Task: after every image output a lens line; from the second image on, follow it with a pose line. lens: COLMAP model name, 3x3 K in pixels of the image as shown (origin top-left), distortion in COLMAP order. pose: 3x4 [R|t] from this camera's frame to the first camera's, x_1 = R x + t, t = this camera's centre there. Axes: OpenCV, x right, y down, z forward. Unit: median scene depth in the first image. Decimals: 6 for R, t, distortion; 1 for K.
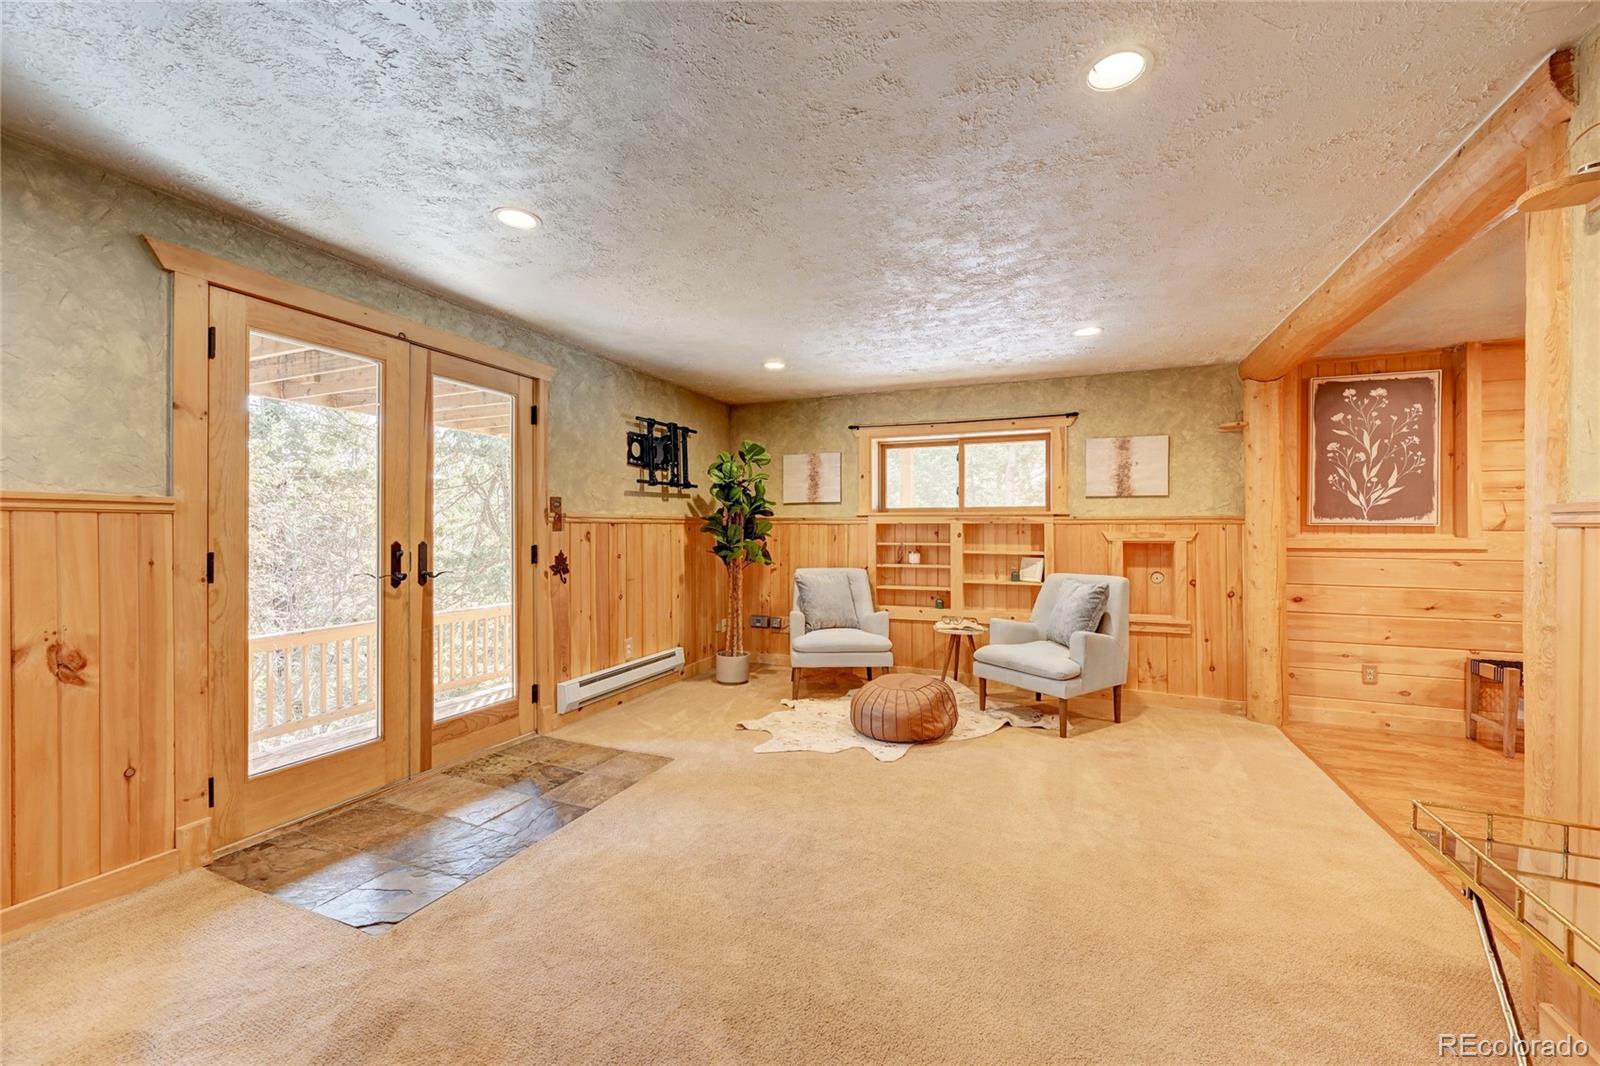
lens RADIAL K [[638.9, 0, 801.1], [0, 638.9, 528.6], [0, 0, 1]] dist [0.001053, -0.000478]
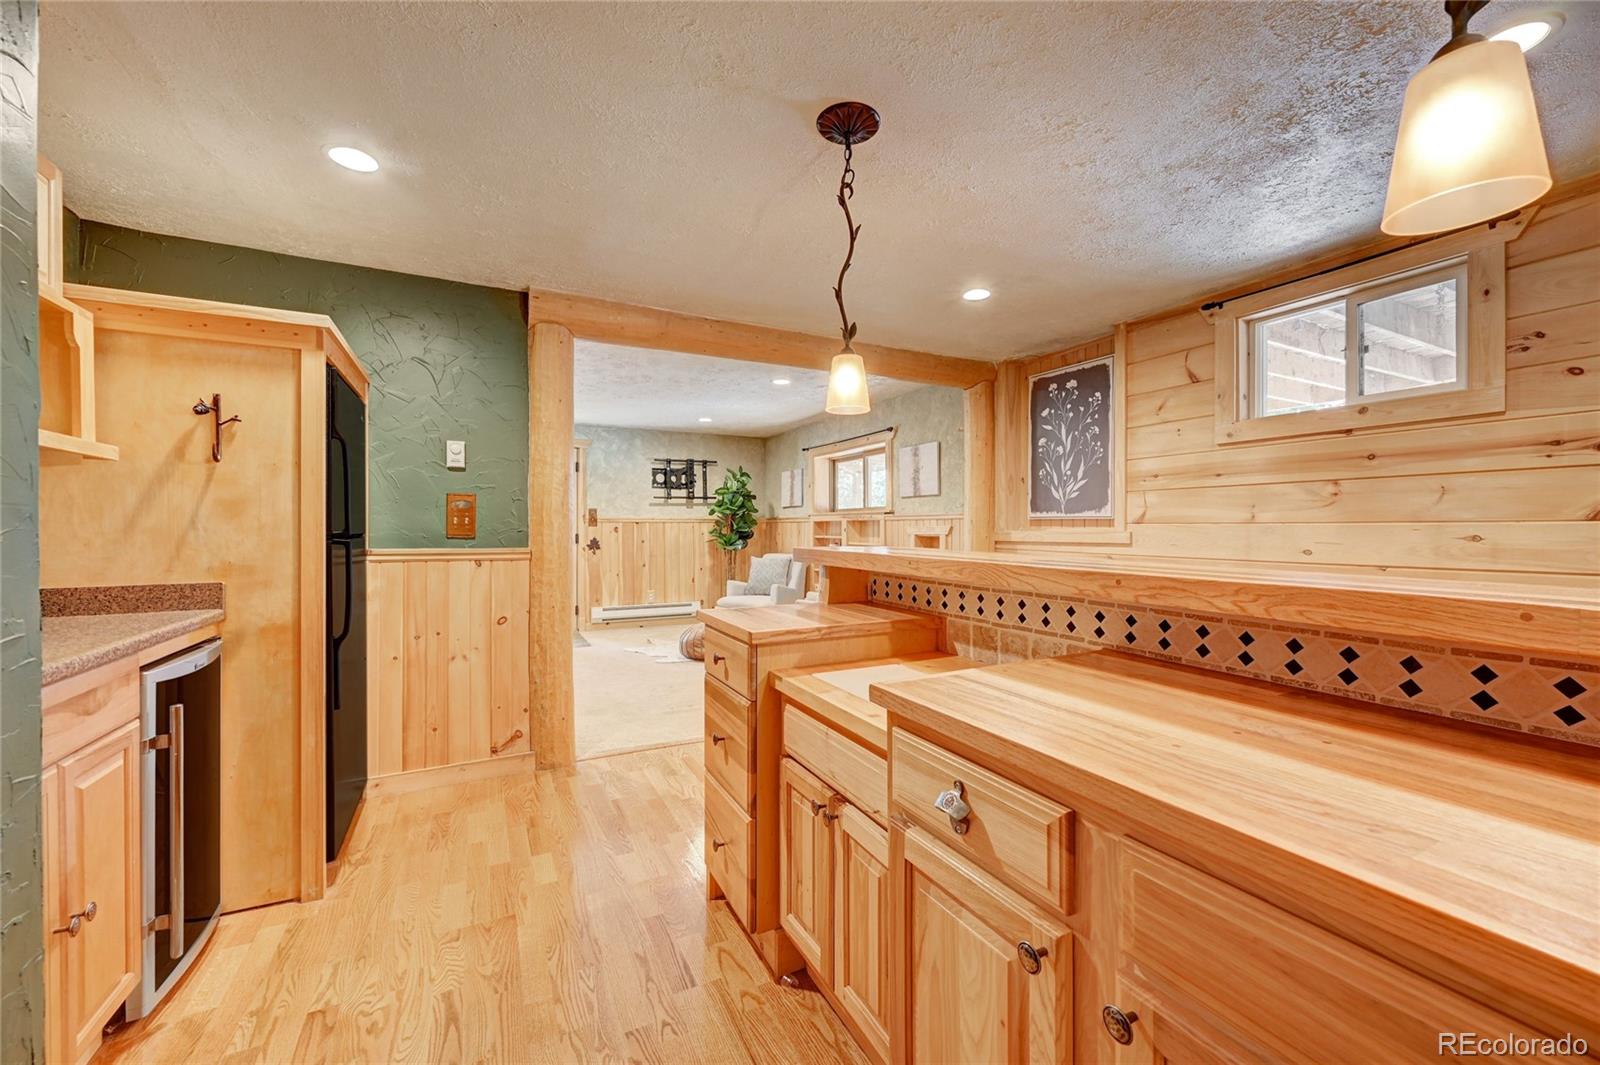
lens RADIAL K [[634.2, 0, 797.4], [0, 634.2, 532.4], [0, 0, 1]] dist [0.001104, 0.000079]
pose [[0.756482, 0.003029, -0.654008, 1.200275], [0.000341, 0.999987, 0.005026, 0.010363], [0.654015, -0.004025, 0.756471, -0.018474]]
